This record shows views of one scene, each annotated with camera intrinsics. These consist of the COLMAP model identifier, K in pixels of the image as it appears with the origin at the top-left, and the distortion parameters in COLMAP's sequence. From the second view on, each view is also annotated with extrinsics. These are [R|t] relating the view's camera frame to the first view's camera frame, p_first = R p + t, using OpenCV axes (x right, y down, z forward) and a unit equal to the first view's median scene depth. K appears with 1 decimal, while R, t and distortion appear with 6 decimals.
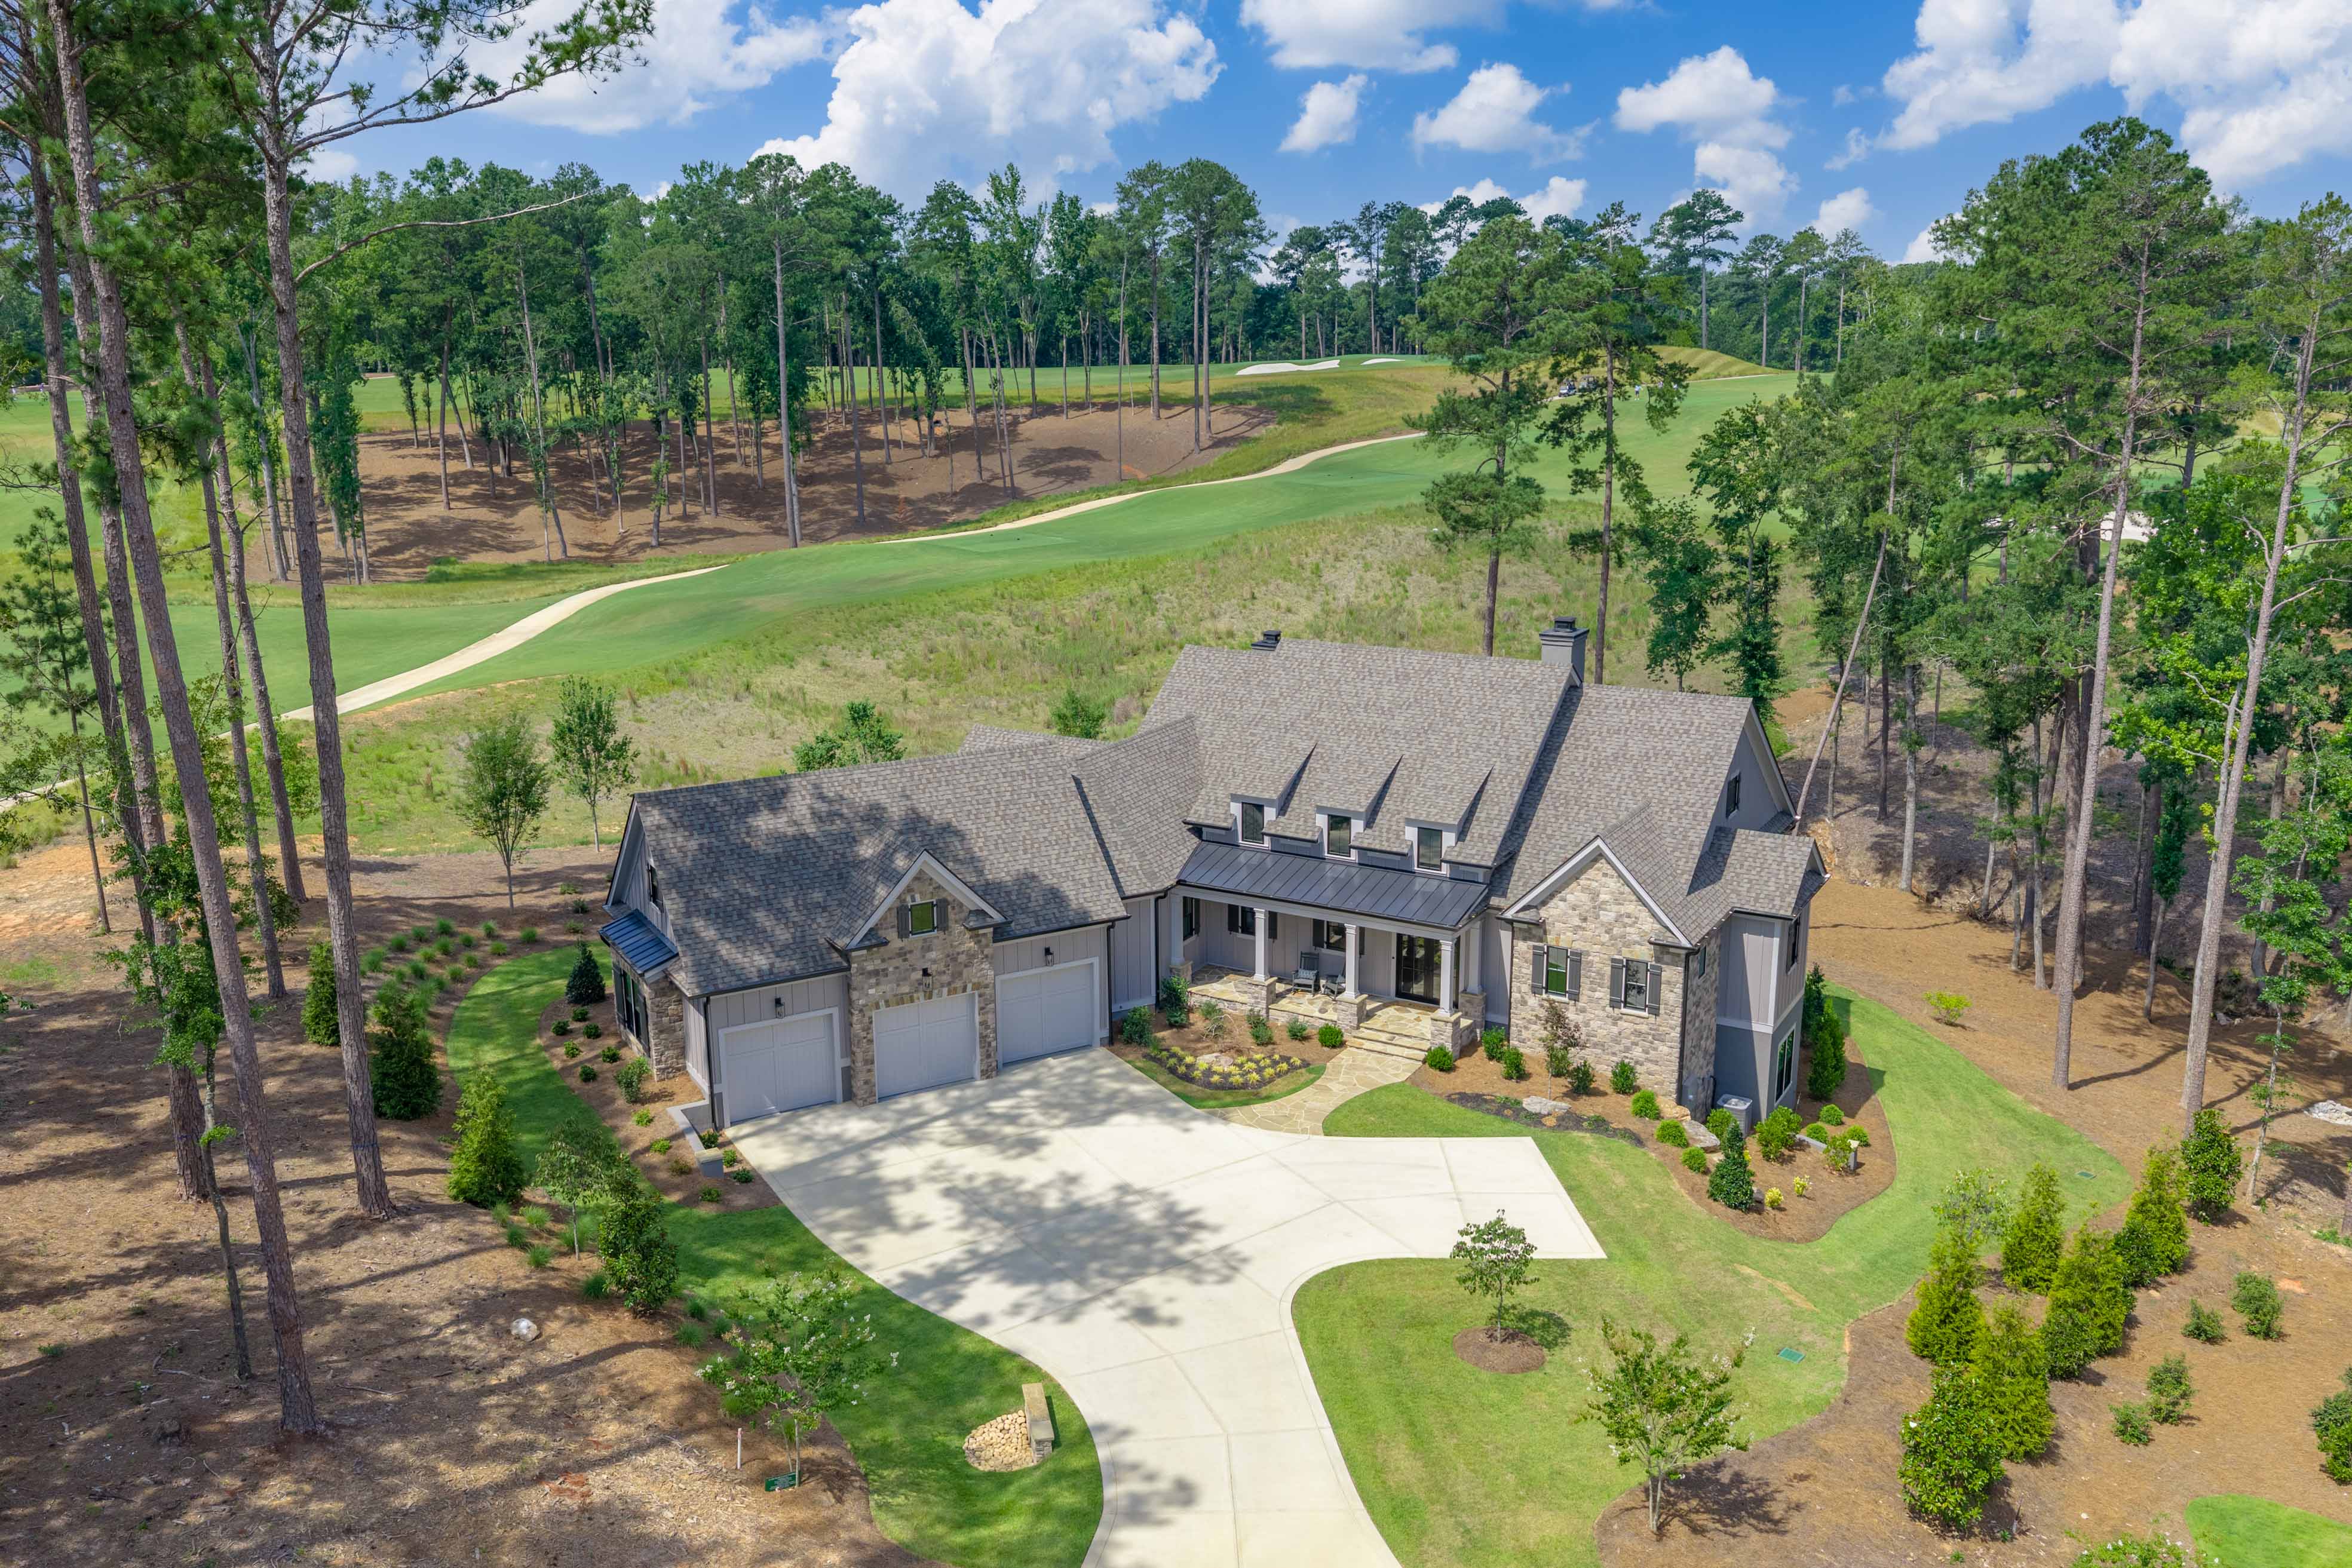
lens RADIAL K [[1952.5, 0, 1177.2], [0, 1952.5, 775.7], [0, 0, 1]] dist [0.017121, -0.028282]
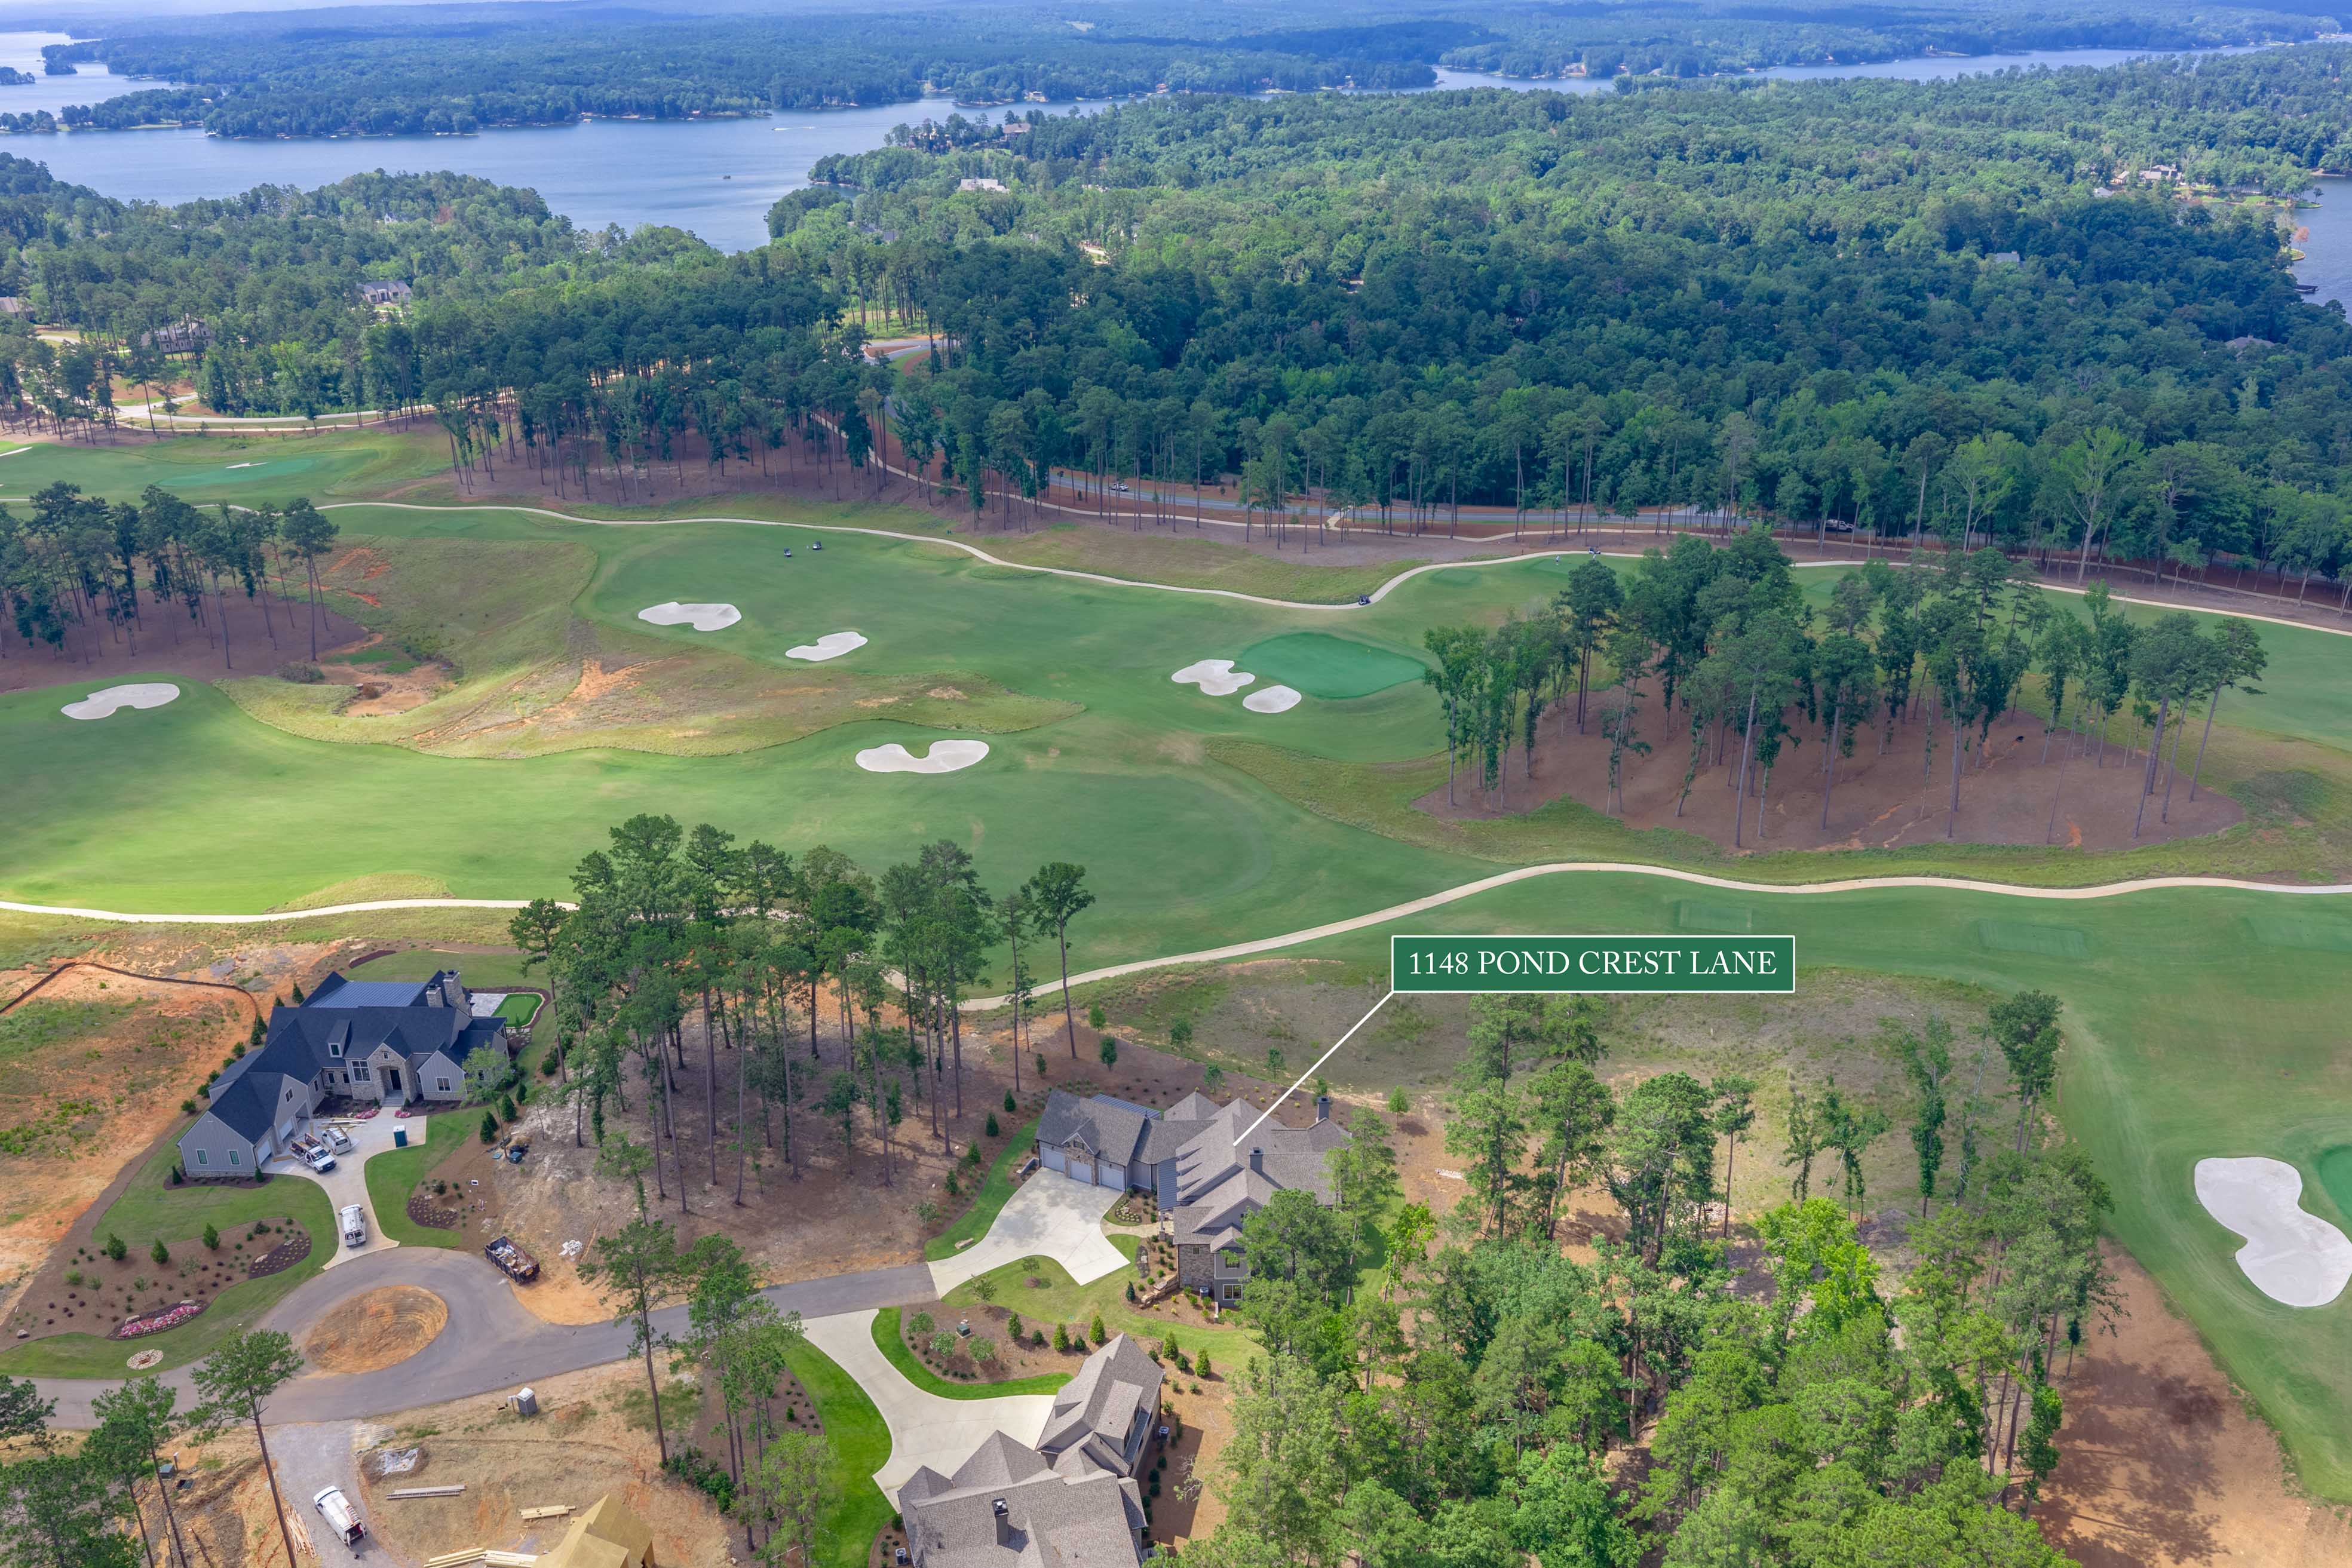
lens RADIAL K [[1952.5, 0, 1177.2], [0, 1952.5, 775.7], [0, 0, 1]] dist [0.017121, -0.028282]
pose [[0.516910, 0.324051, -0.792335, 2.976246], [-0.201479, 0.945635, 0.255305, -1.751041], [0.831992, 0.027669, 0.554098, -1.170358]]
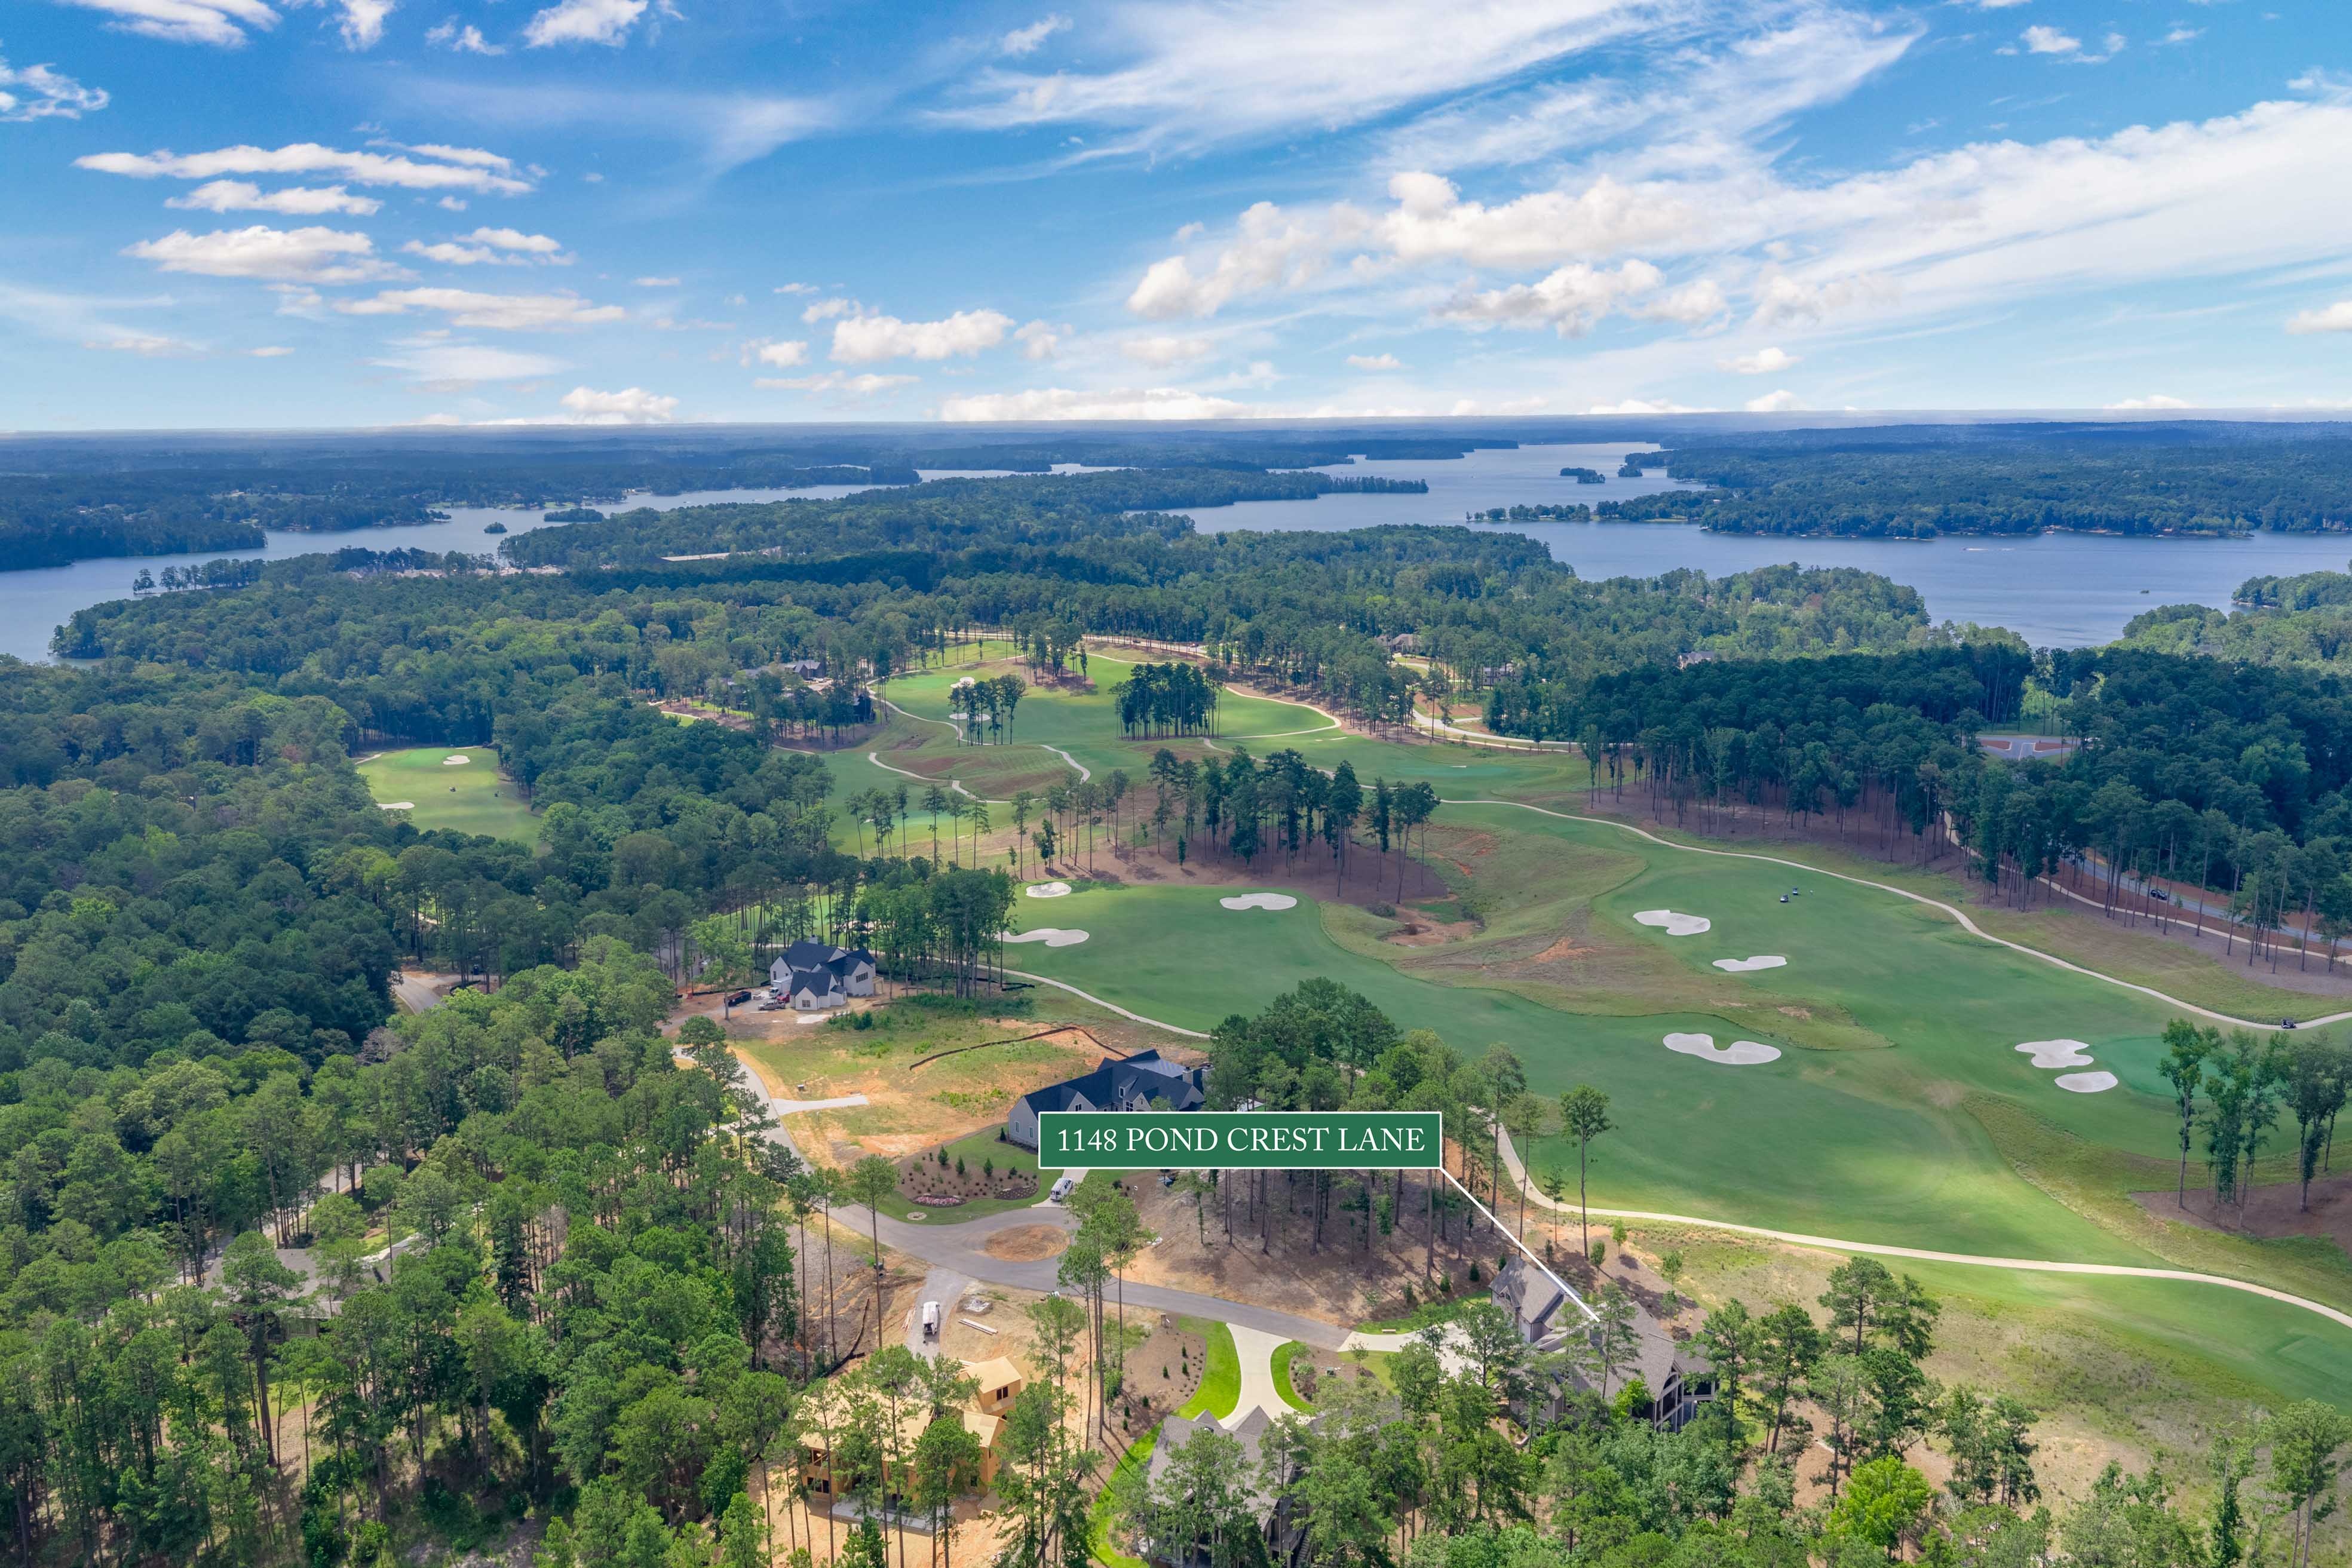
lens RADIAL K [[1952.5, 0, 1177.2], [0, 1952.5, 775.7], [0, 0, 1]] dist [0.017121, -0.028282]
pose [[-0.194362, 0.186348, -0.963067, 4.672842], [-0.232115, 0.945170, 0.229730, -2.174007], [0.953072, 0.268193, -0.140451, 0.479097]]
